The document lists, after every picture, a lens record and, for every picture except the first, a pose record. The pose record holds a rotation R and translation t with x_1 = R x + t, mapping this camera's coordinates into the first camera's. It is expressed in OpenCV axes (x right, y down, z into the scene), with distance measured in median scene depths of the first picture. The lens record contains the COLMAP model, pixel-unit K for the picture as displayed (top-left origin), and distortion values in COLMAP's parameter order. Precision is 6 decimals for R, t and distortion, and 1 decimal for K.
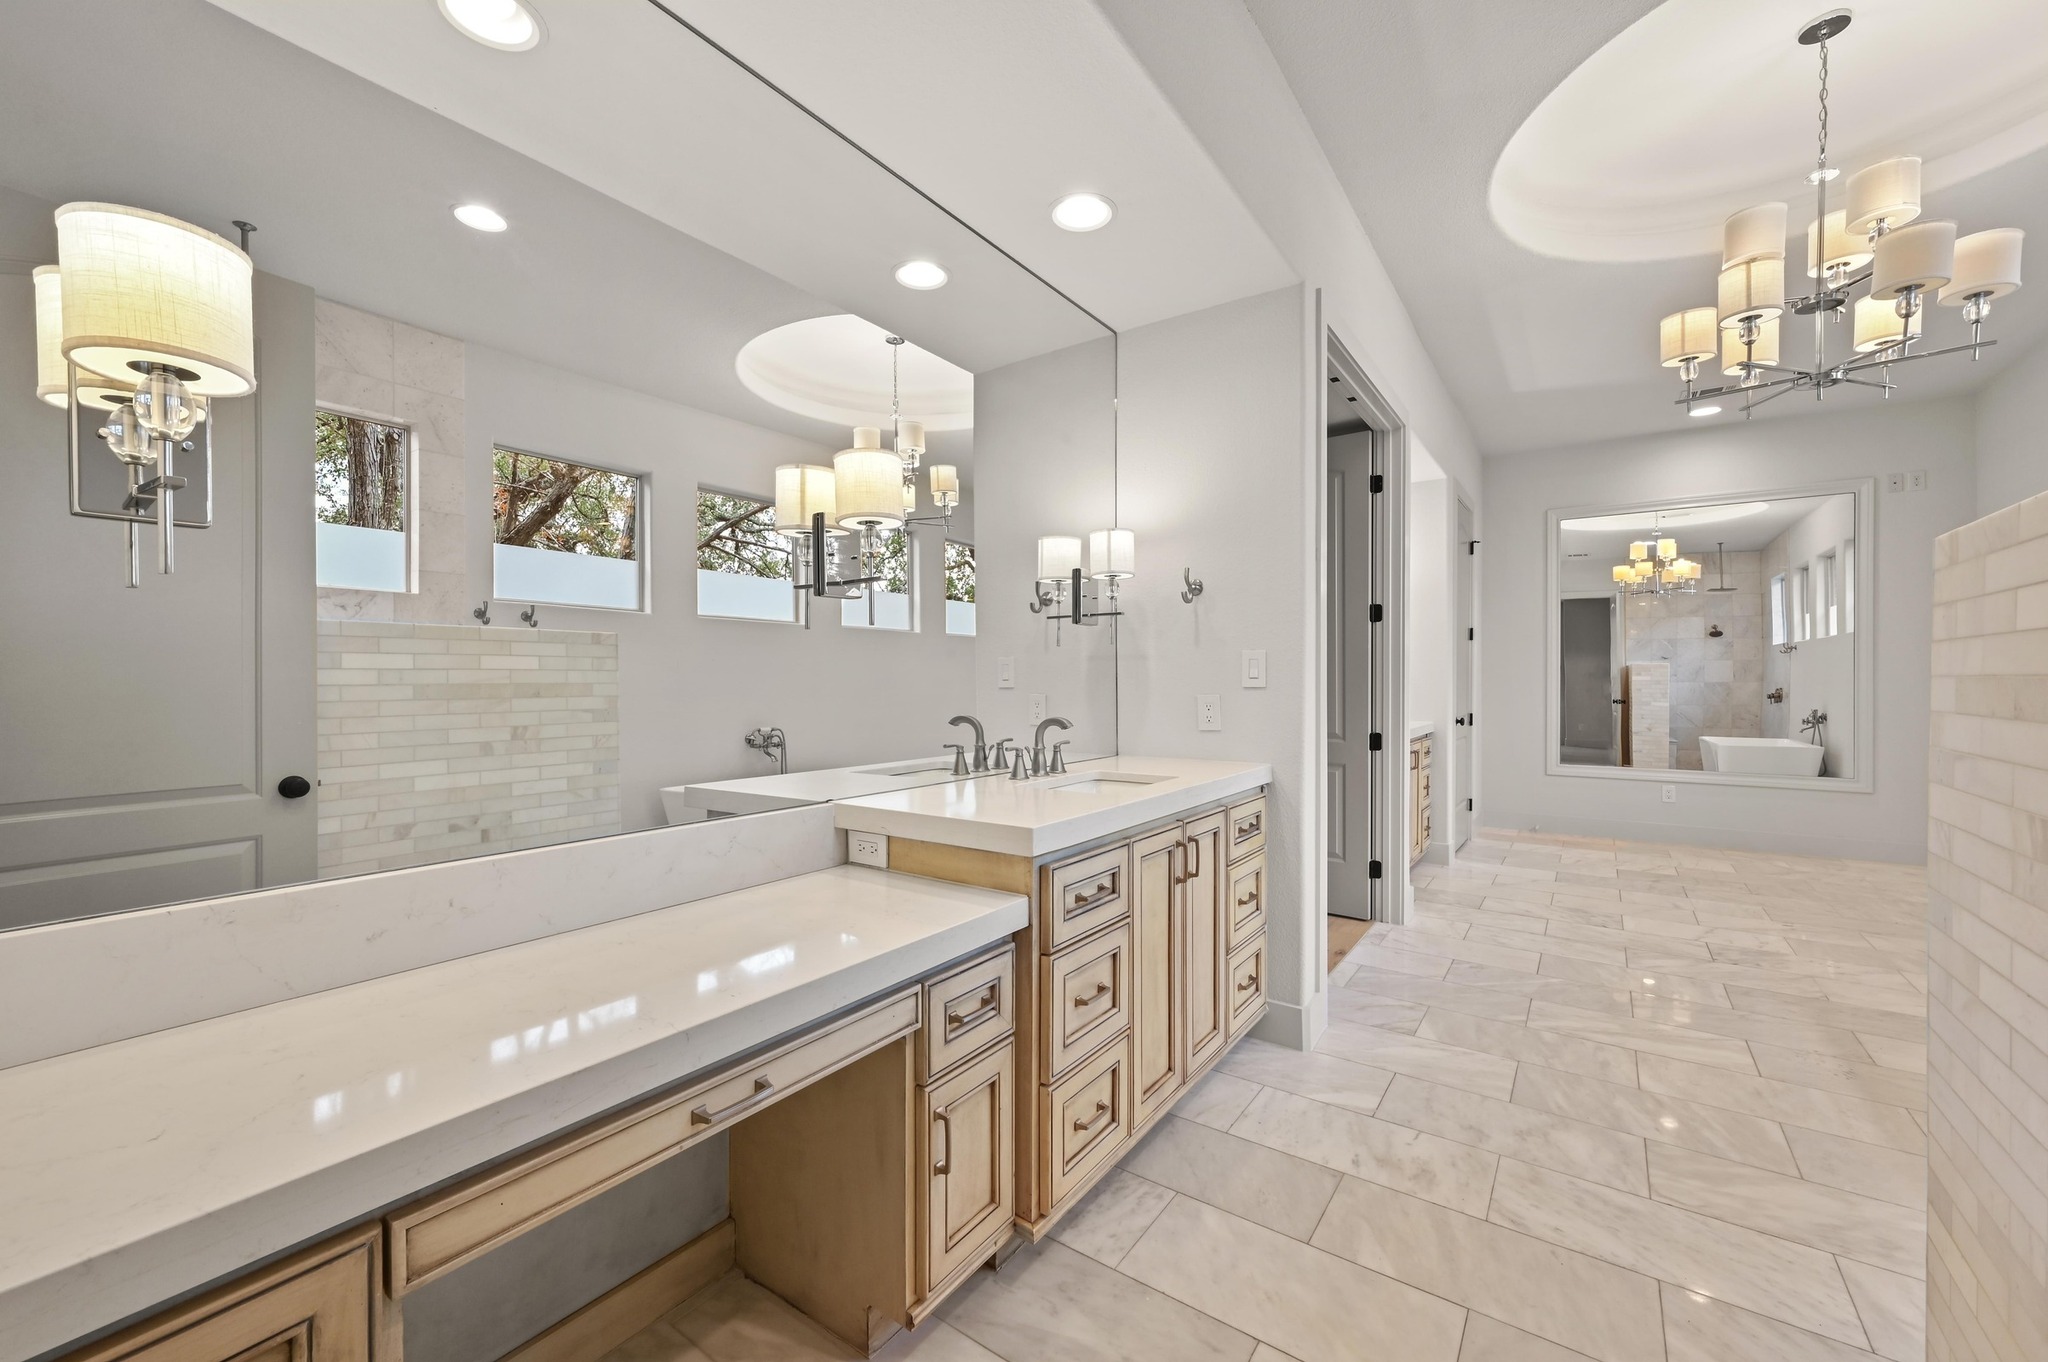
lens RADIAL K [[807.5, 0, 1028.4], [0, 807.5, 688.0], [0, 0, 1]] dist [0.002195, 0.000386]
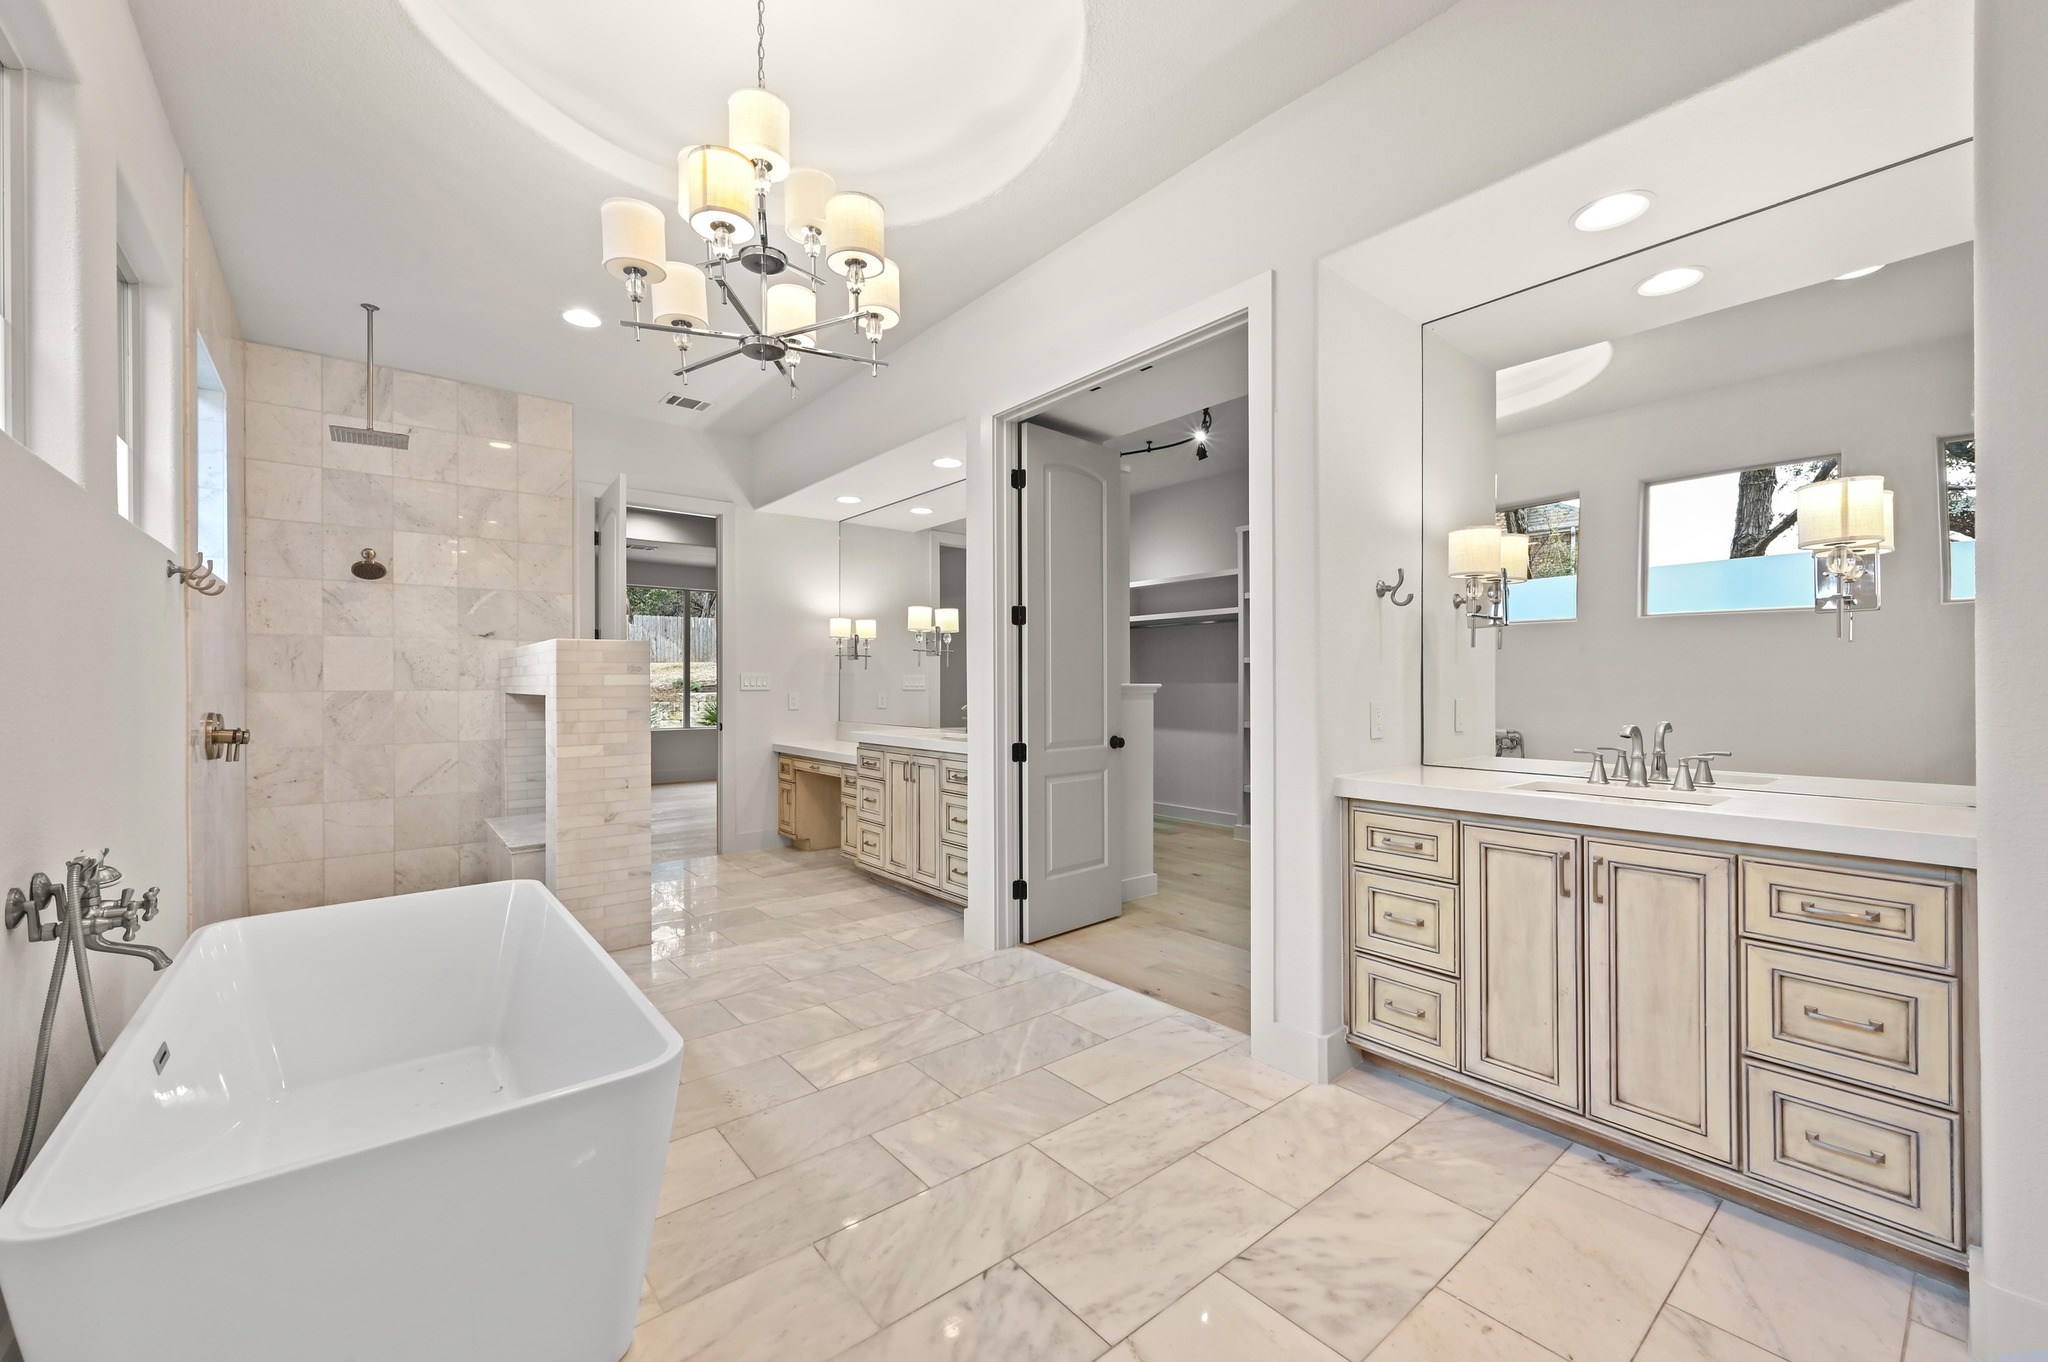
lens RADIAL K [[807.5, 0, 1028.4], [0, 807.5, 688.0], [0, 0, 1]] dist [0.002195, 0.000386]
pose [[-0.263480, 0.003115, -0.964660, 1.774065], [-0.008667, 0.999947, 0.005596, -0.017581], [0.964626, 0.009835, -0.263439, 1.530303]]
